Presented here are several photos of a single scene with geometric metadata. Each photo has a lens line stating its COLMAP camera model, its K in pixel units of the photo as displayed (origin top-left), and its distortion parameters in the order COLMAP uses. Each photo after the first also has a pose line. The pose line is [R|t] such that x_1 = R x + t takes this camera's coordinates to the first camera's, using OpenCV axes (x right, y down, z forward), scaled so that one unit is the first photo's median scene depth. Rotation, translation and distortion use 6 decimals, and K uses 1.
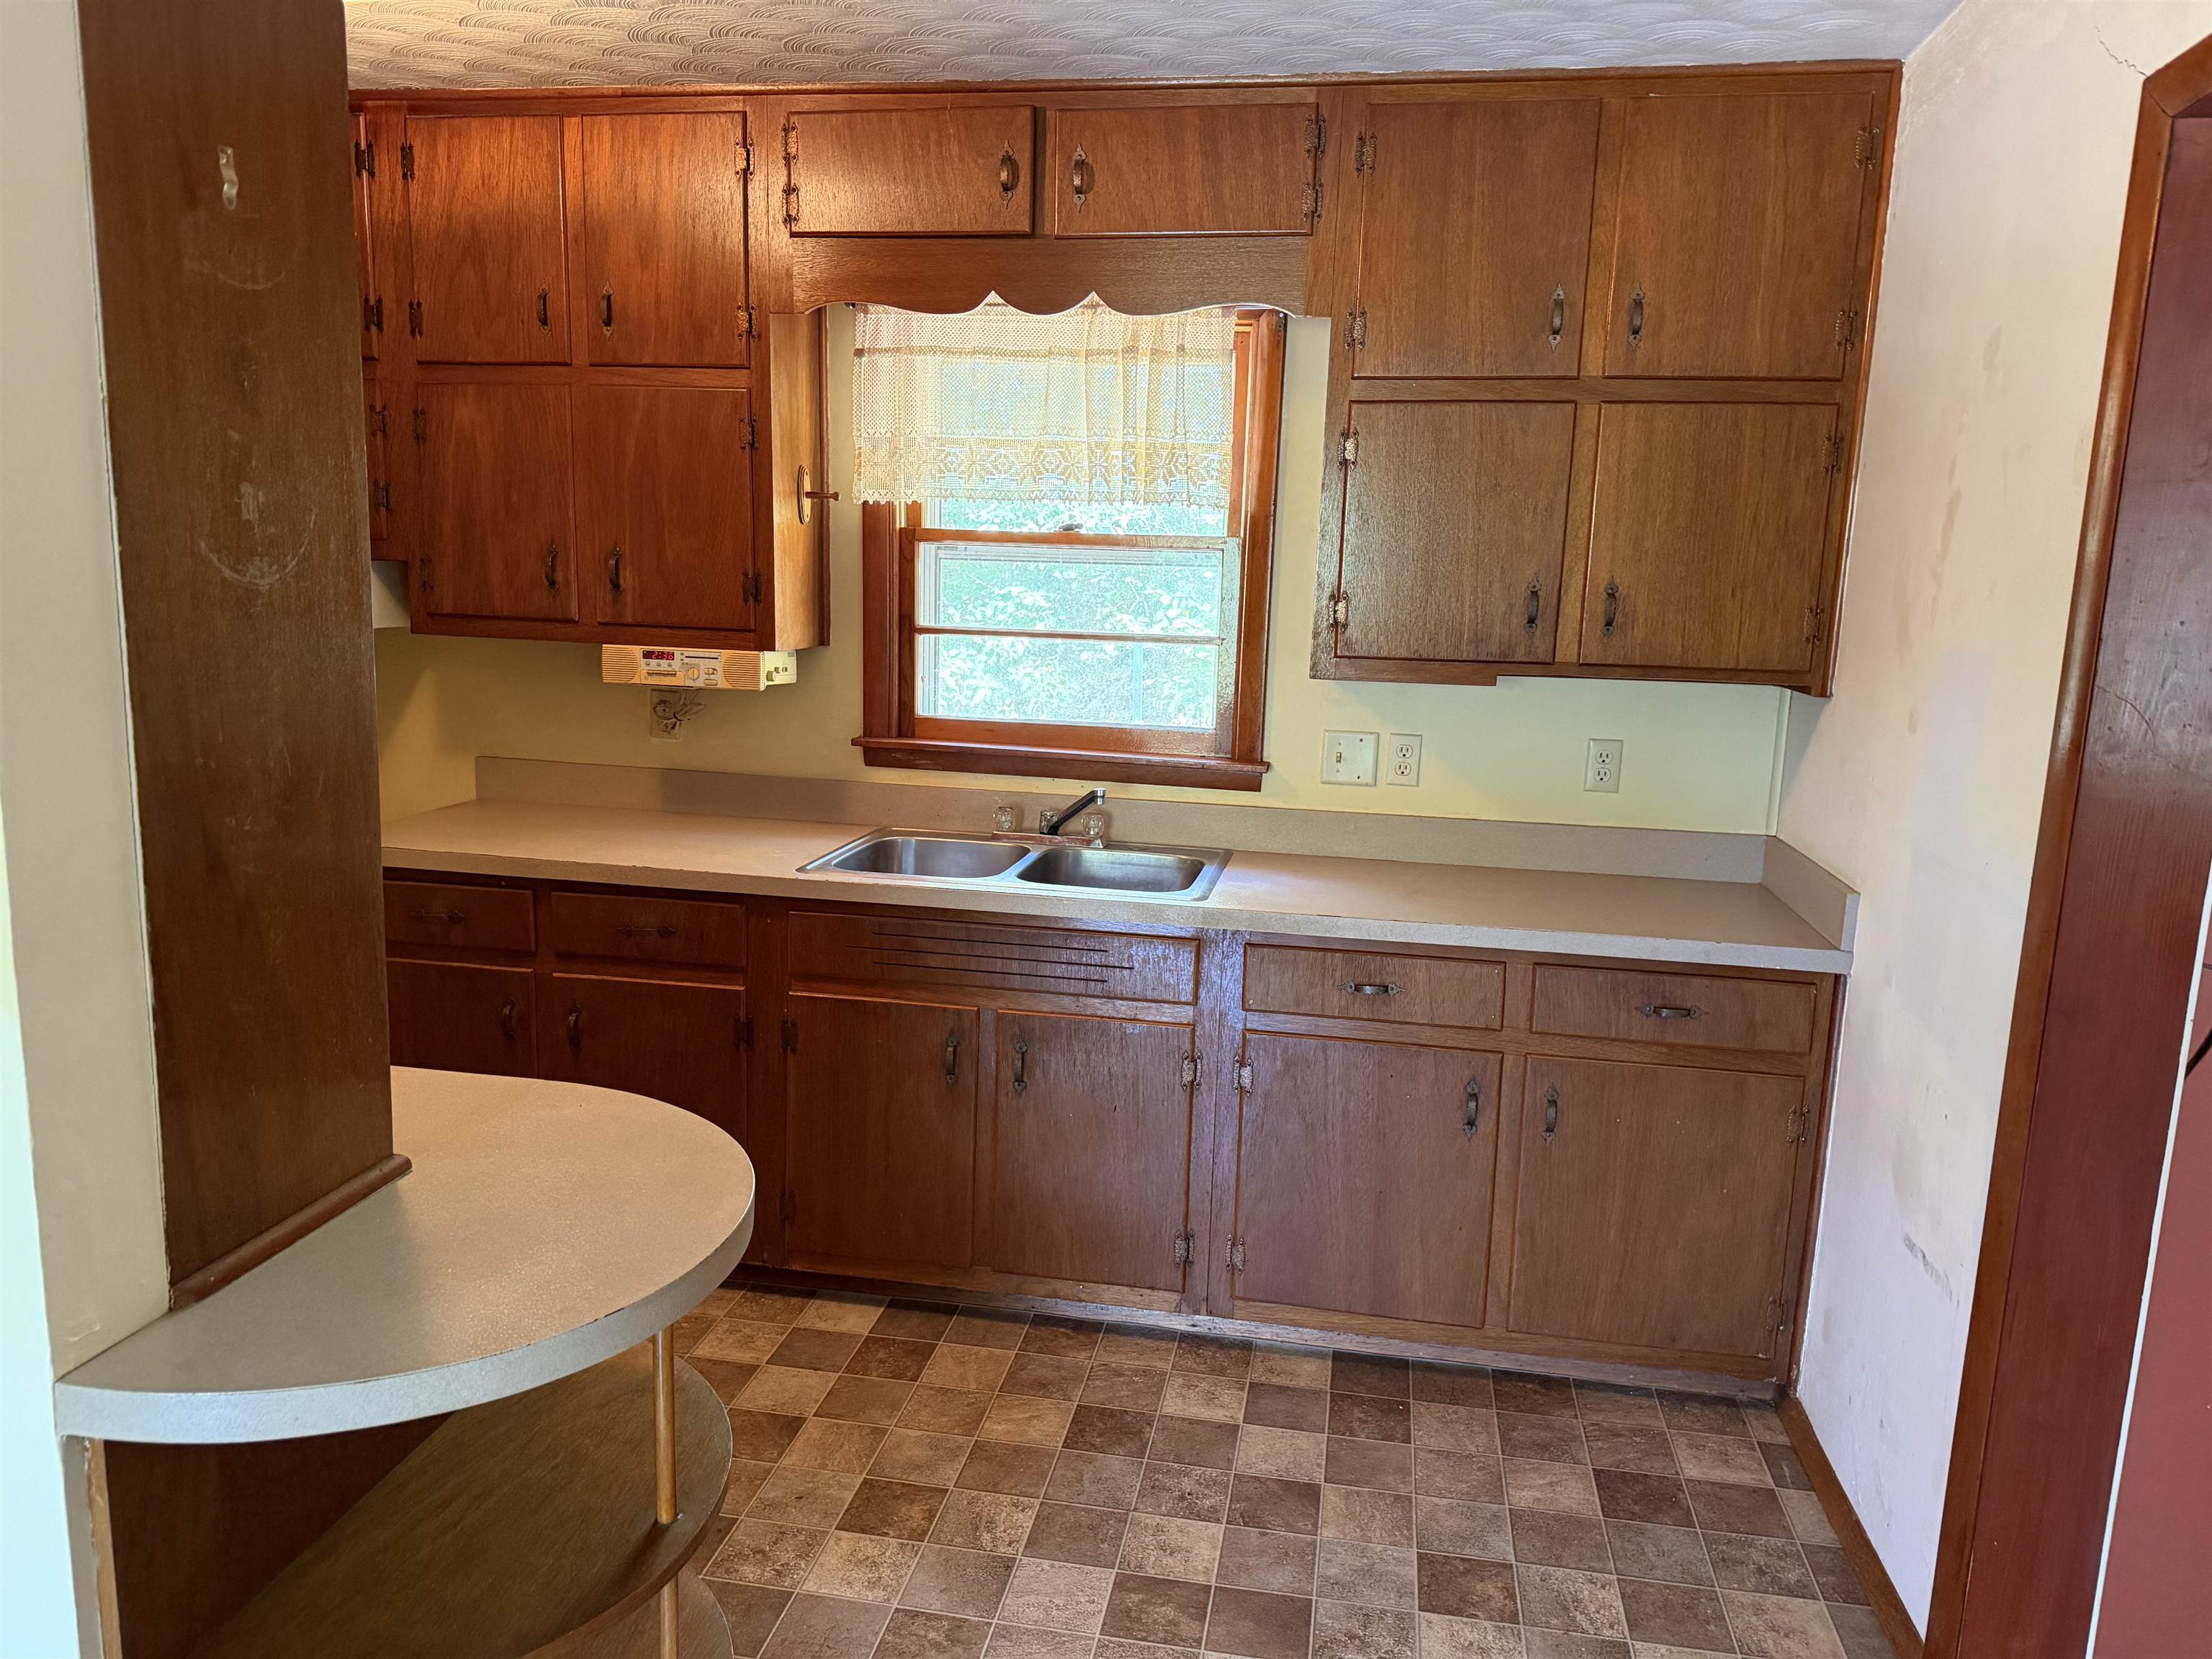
lens RADIAL K [[1562.2, 0, 1110.8], [0, 1562.2, 837.6], [0, 0, 1]] dist [0.126528, -0.185171]
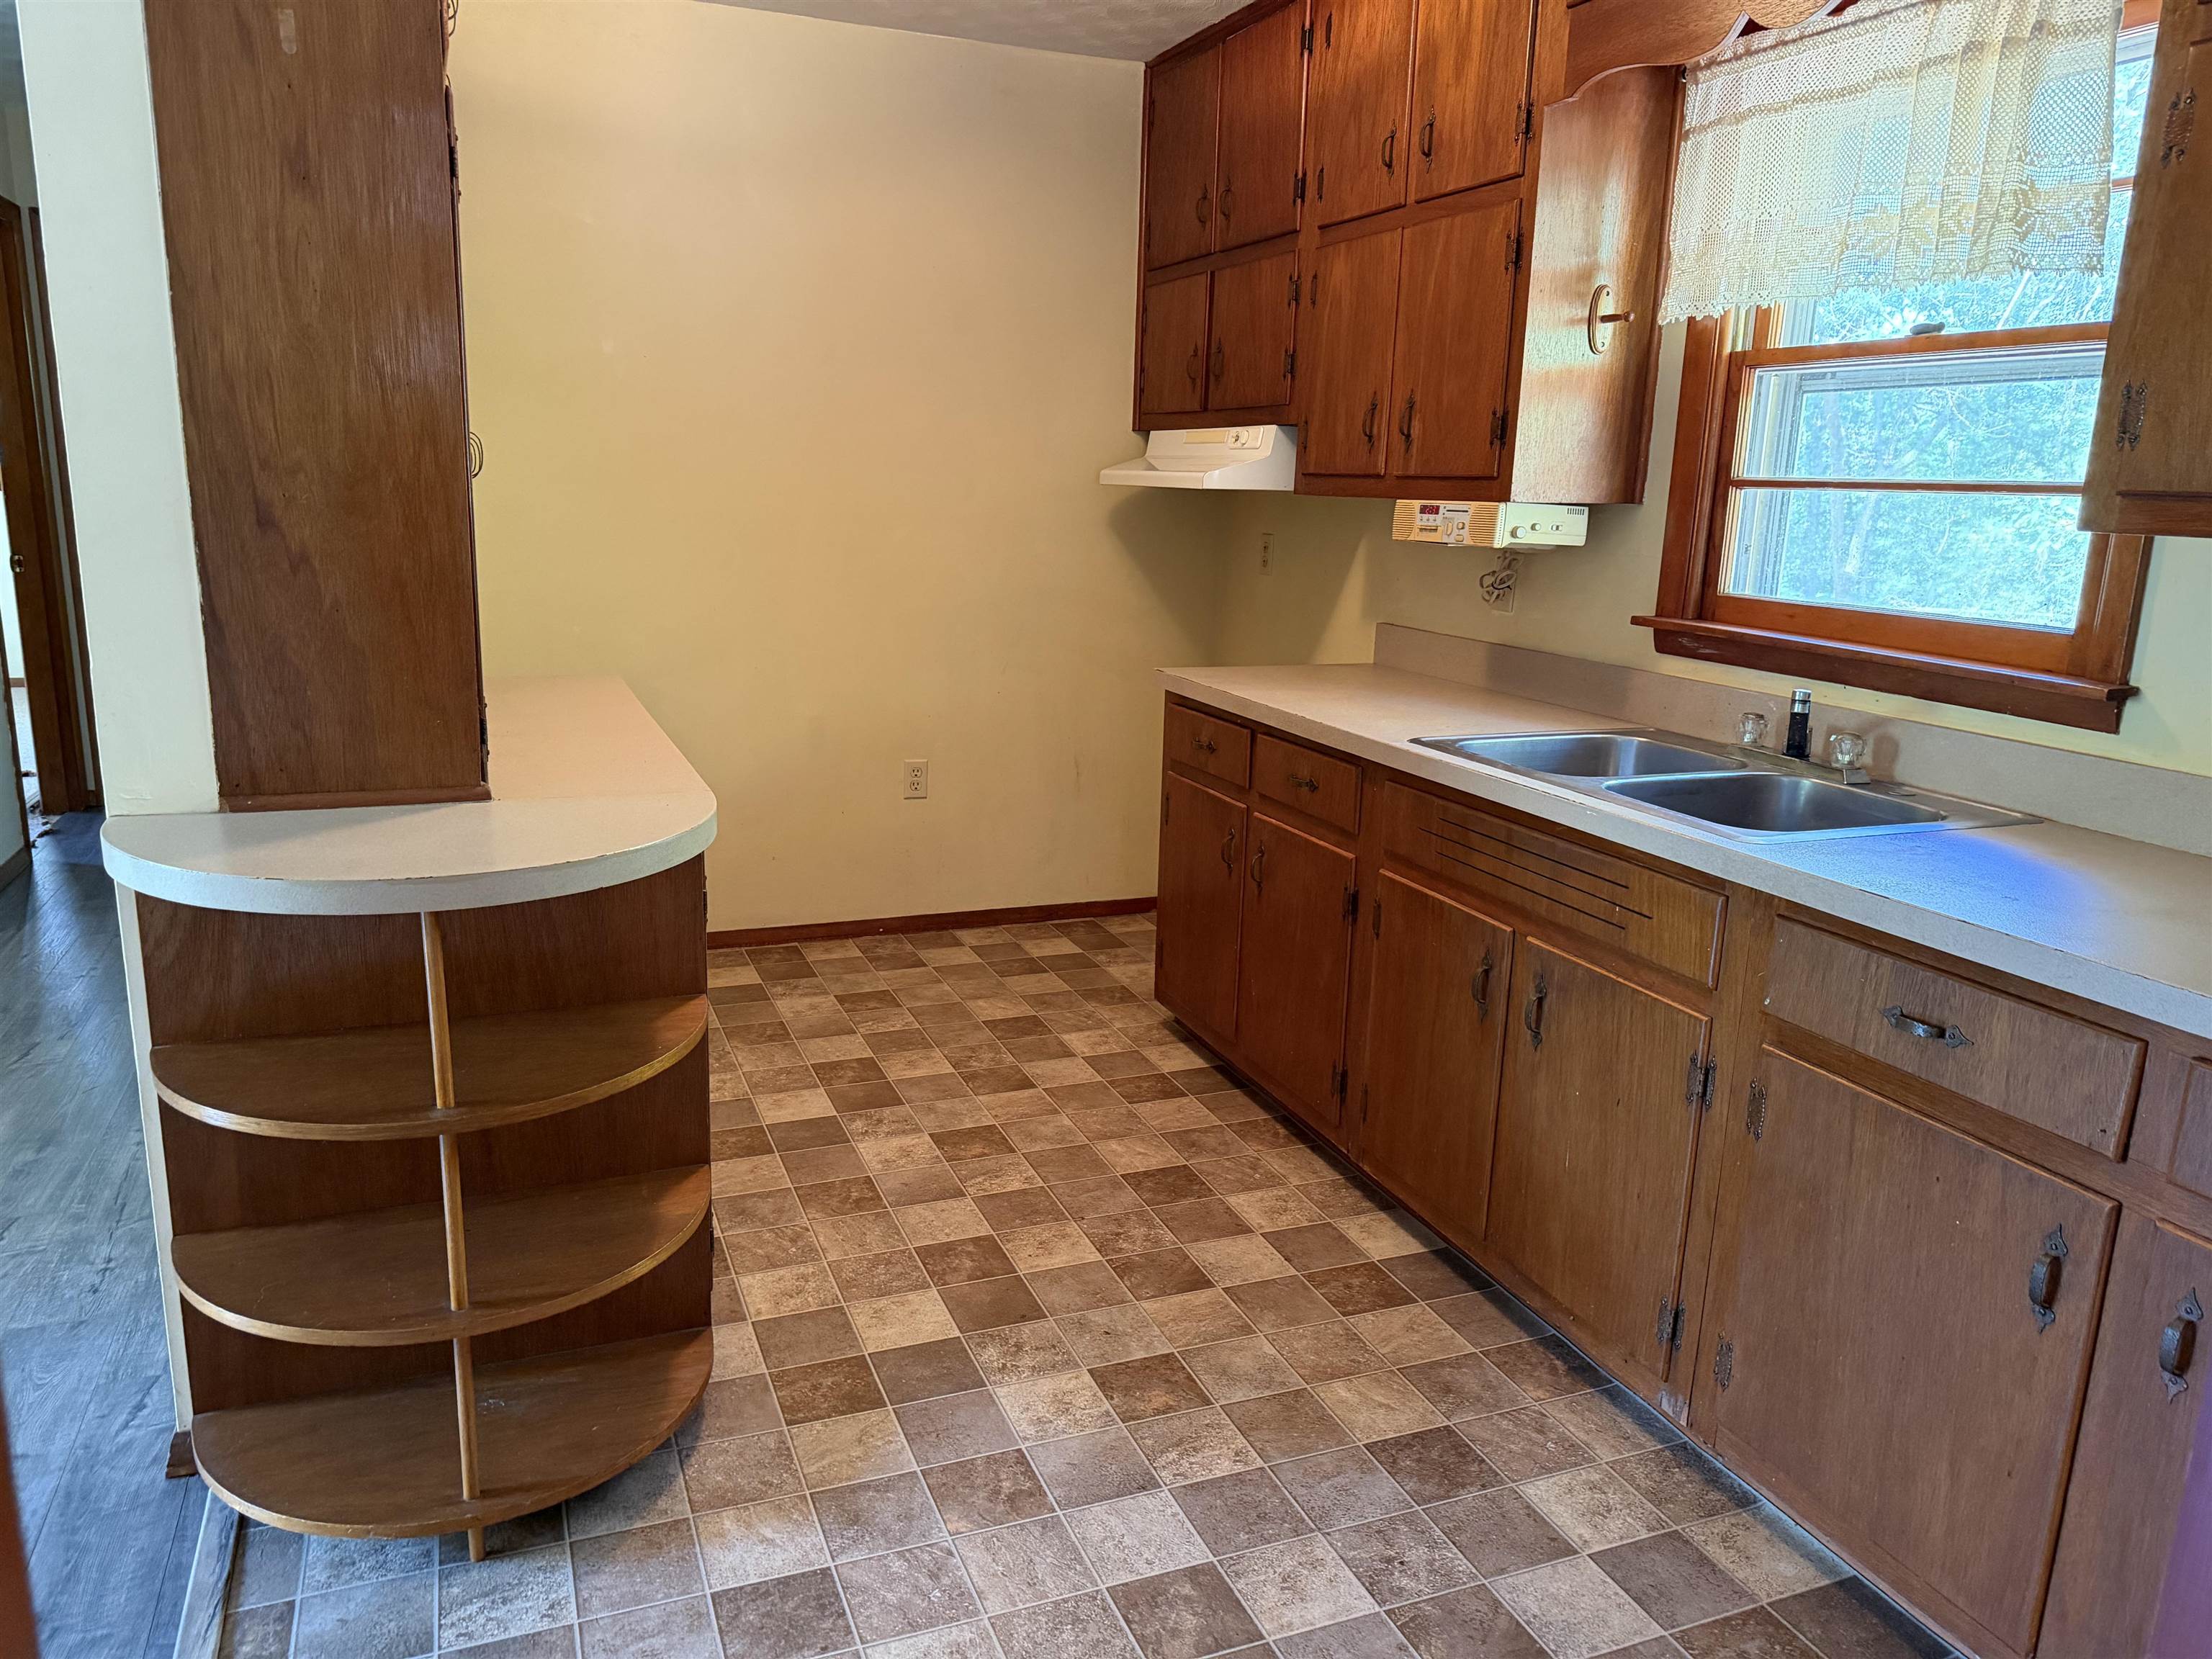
lens RADIAL K [[1562.2, 0, 1110.8], [0, 1562.2, 837.6], [0, 0, 1]] dist [0.126528, -0.185171]
pose [[0.525851, 0.174264, -0.832534, 0.435468], [-0.159716, 0.981607, 0.104587, 0.009088], [0.835447, 0.077972, 0.544011, 0.344004]]
